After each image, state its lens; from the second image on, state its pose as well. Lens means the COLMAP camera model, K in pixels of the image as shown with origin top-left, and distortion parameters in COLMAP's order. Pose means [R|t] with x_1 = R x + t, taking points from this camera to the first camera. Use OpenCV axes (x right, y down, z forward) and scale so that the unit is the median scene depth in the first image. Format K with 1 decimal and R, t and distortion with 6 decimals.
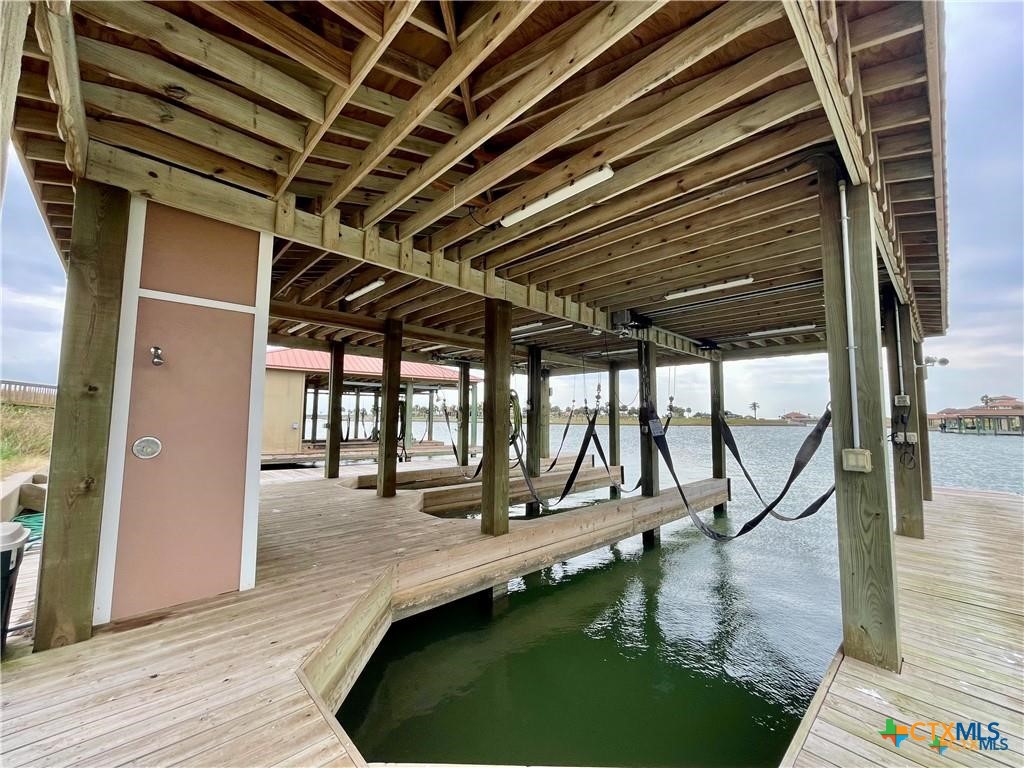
lens RADIAL K [[410.5, 0, 512.0], [0, 410.5, 384.0], [0, 0, 1]] dist [-0.000608, 0.000017]
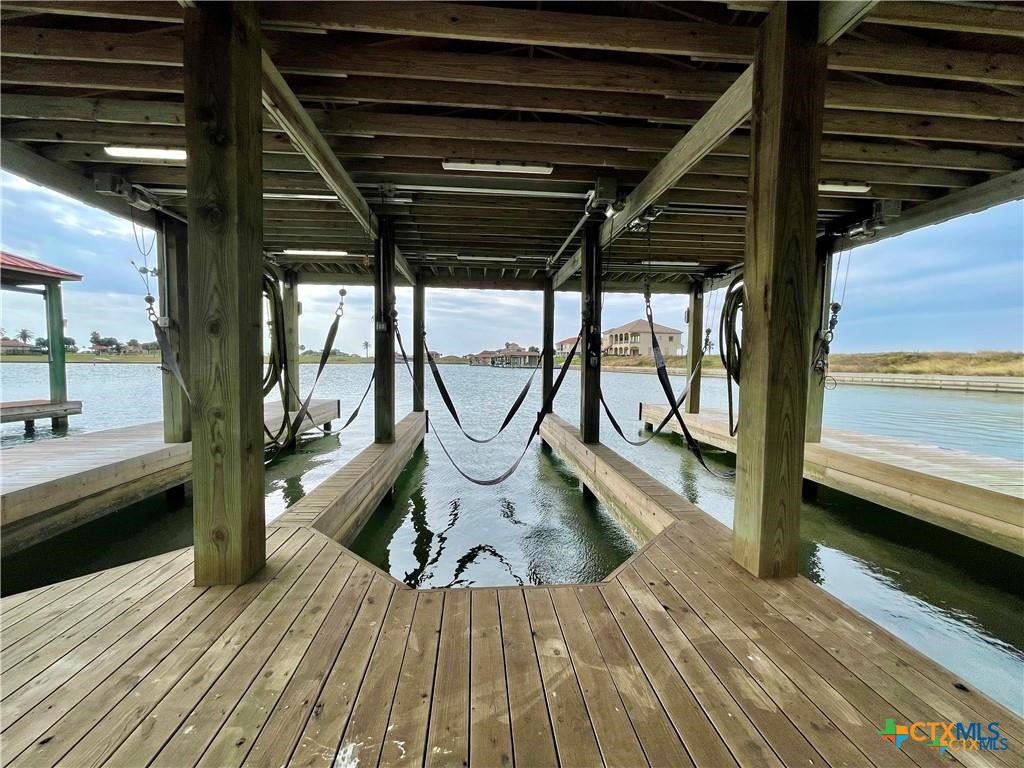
lens RADIAL K [[410.5, 0, 512.0], [0, 410.5, 384.0], [0, 0, 1]] dist [-0.000608, 0.000017]
pose [[0.621303, -0.045640, 0.782240, -0.575943], [-0.071097, 0.990901, 0.114285, 0.105916], [-0.780338, -0.126621, 0.612405, 0.926394]]
